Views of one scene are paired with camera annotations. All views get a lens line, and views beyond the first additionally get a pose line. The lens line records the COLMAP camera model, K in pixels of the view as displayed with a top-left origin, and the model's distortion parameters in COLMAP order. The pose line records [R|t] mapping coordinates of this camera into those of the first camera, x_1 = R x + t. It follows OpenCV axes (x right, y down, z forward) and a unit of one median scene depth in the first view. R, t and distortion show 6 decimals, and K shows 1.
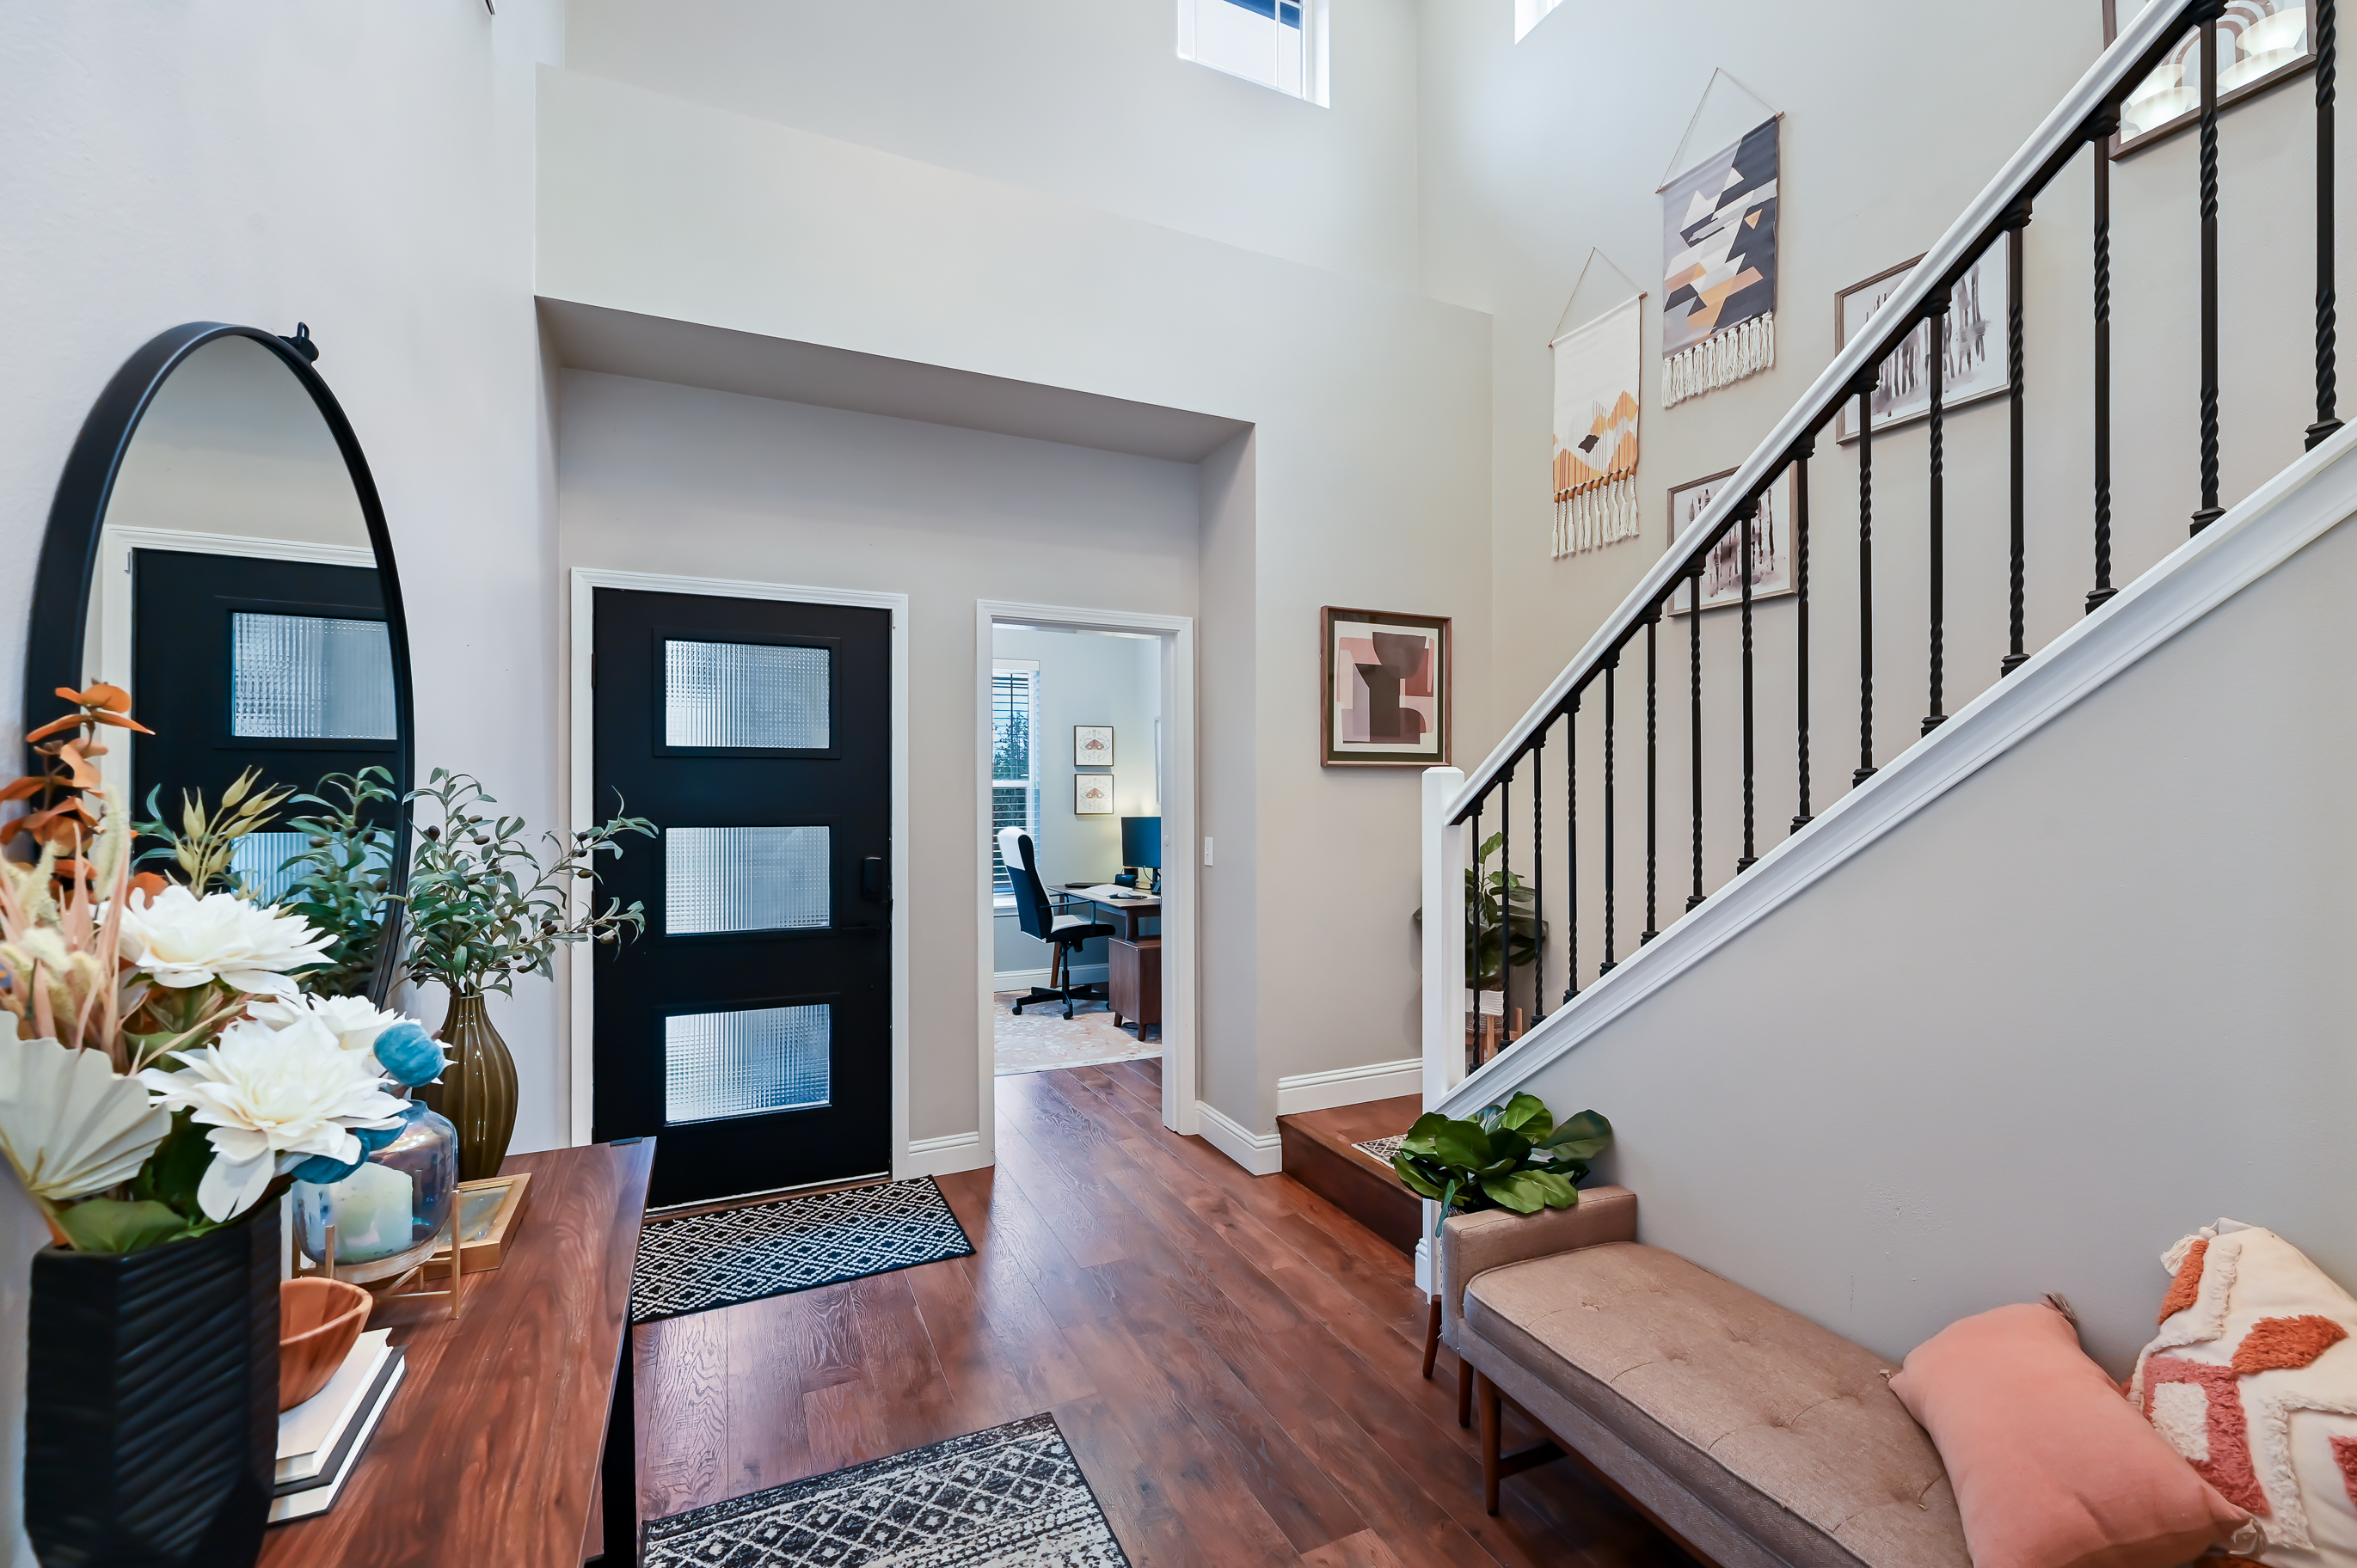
lens RADIAL K [[1008.0, 0, 1181.8], [0, 1008.0, 793.3], [0, 0, 1]] dist [-0.007232, -0.000022]
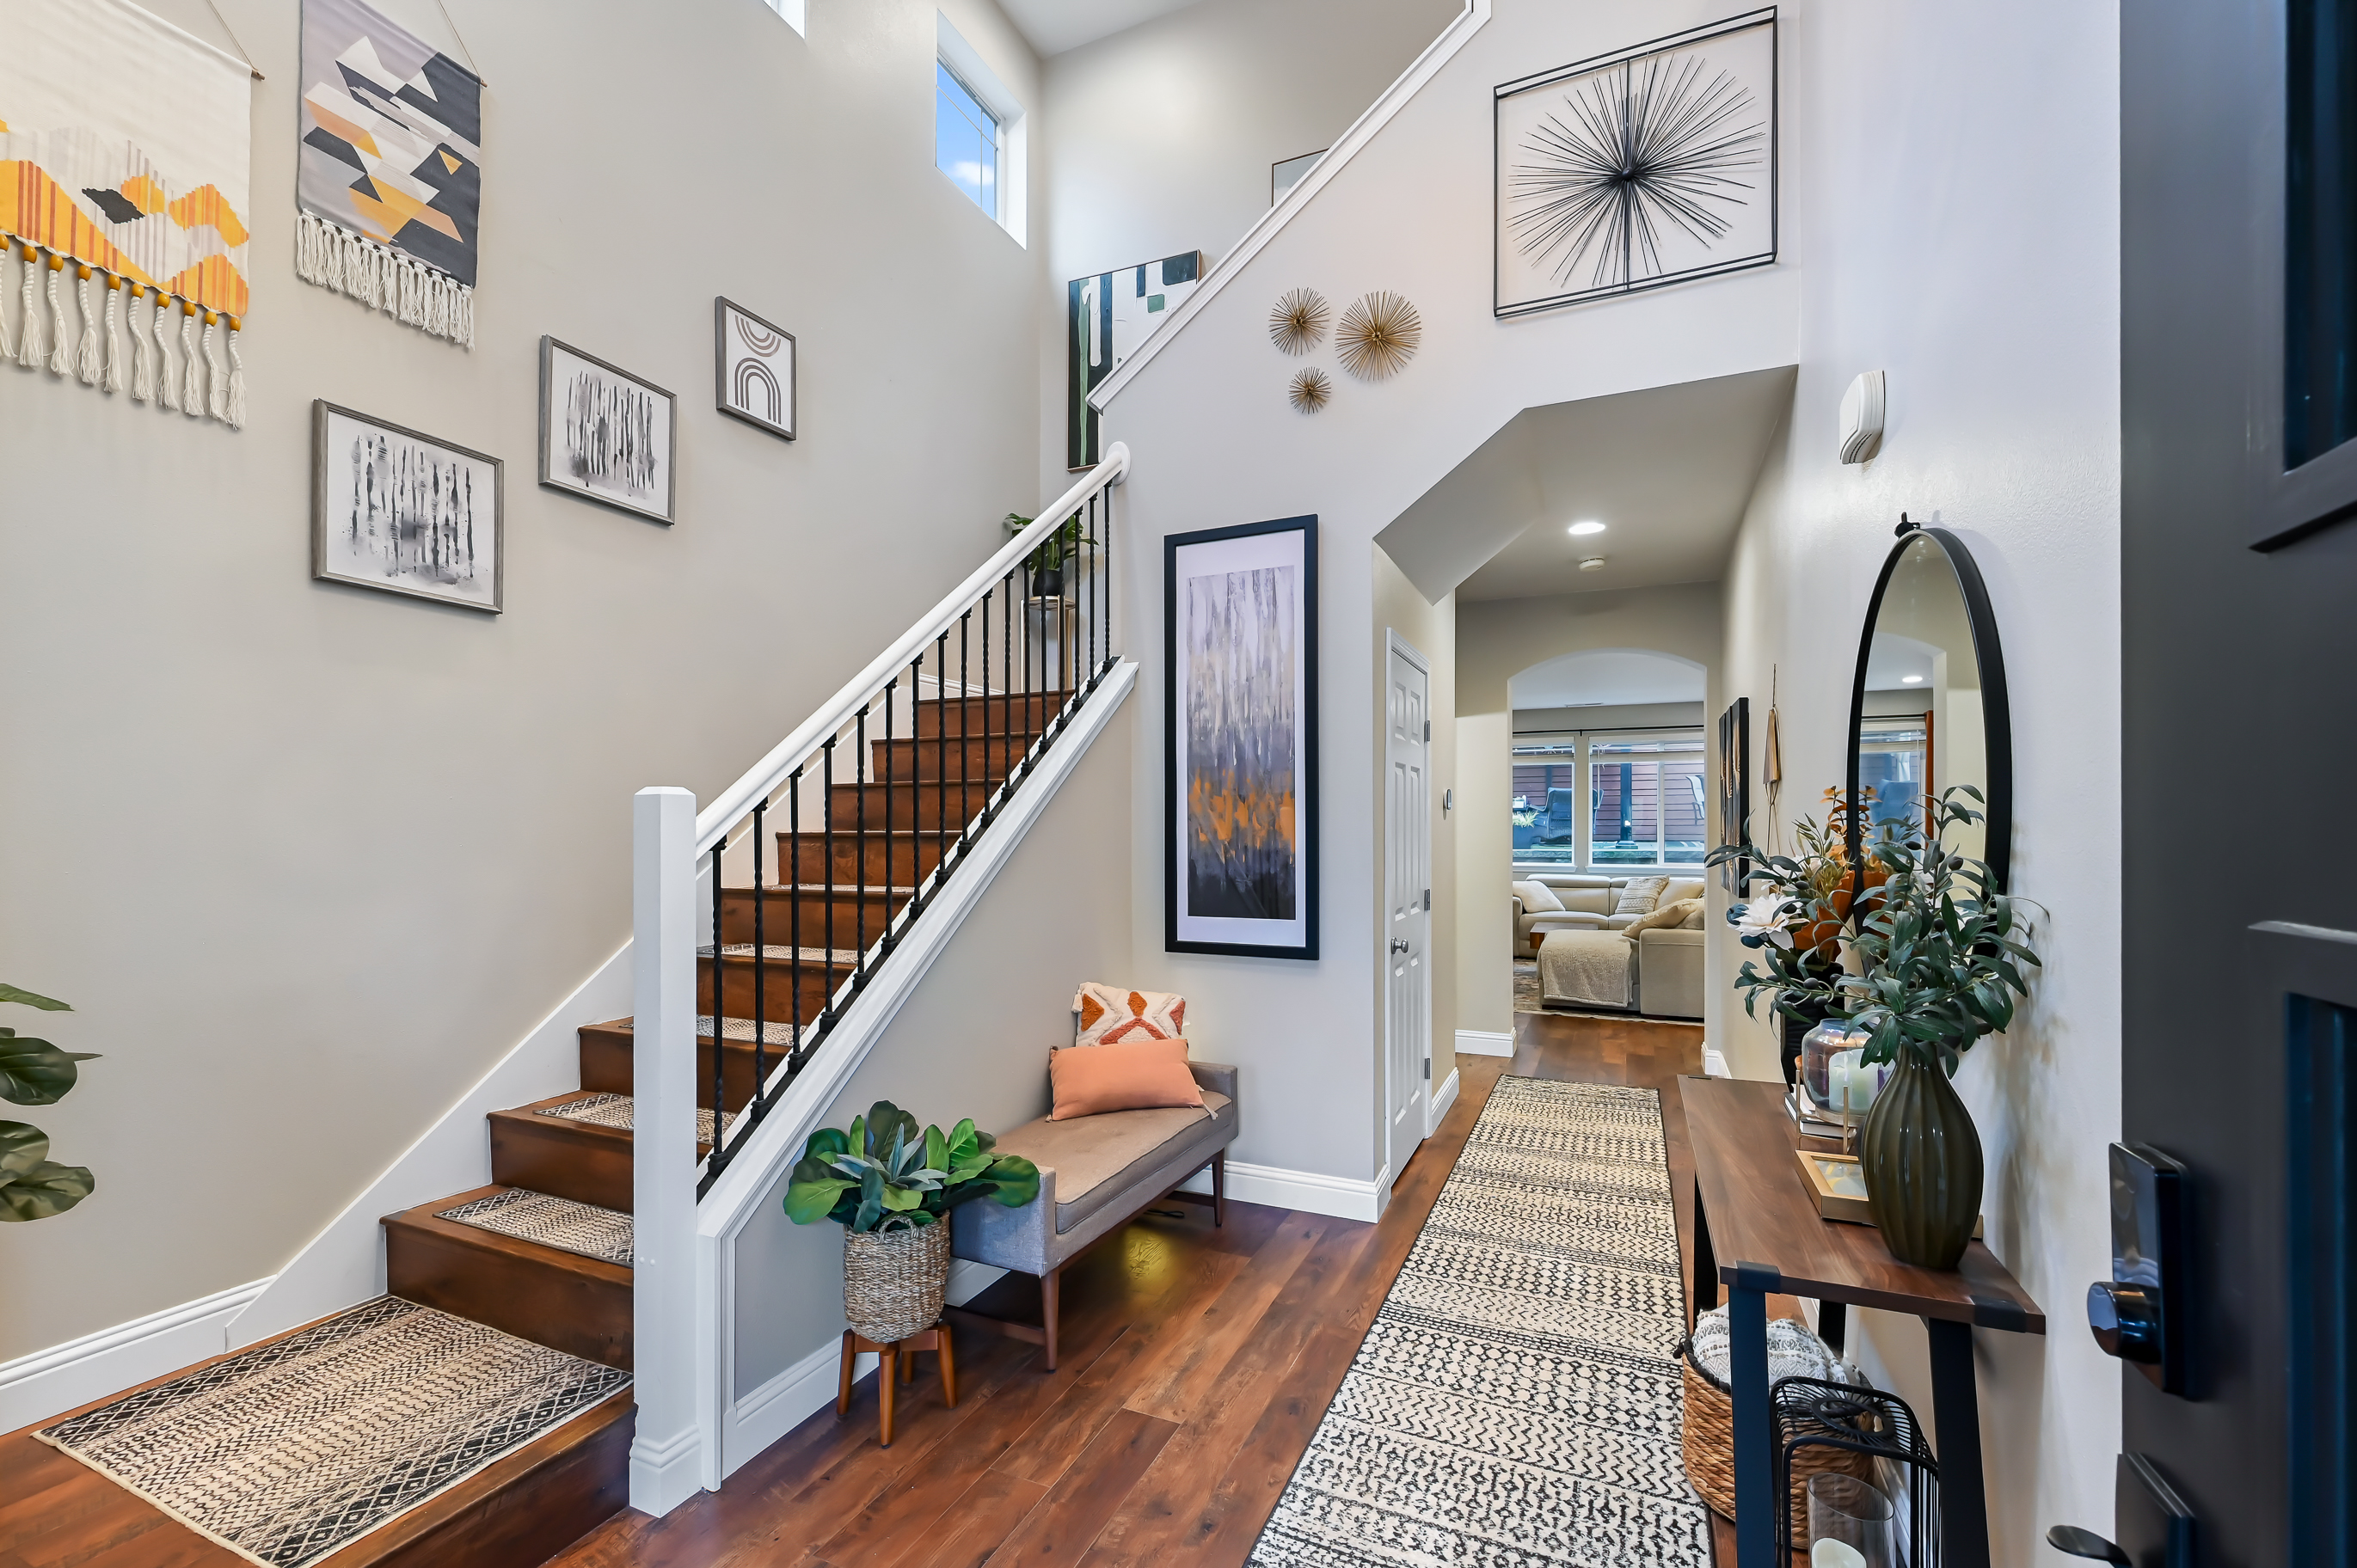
lens RADIAL K [[1008.0, 0, 1174.1], [0, 1008.0, 833.4], [0, 0, 1]] dist [-0.007232, -0.000022]
pose [[-0.658340, -0.005886, 0.752698, -0.502514], [-0.005873, 0.999979, 0.002683, 0.001280], [-0.752698, -0.002654, -0.658361, 1.112543]]
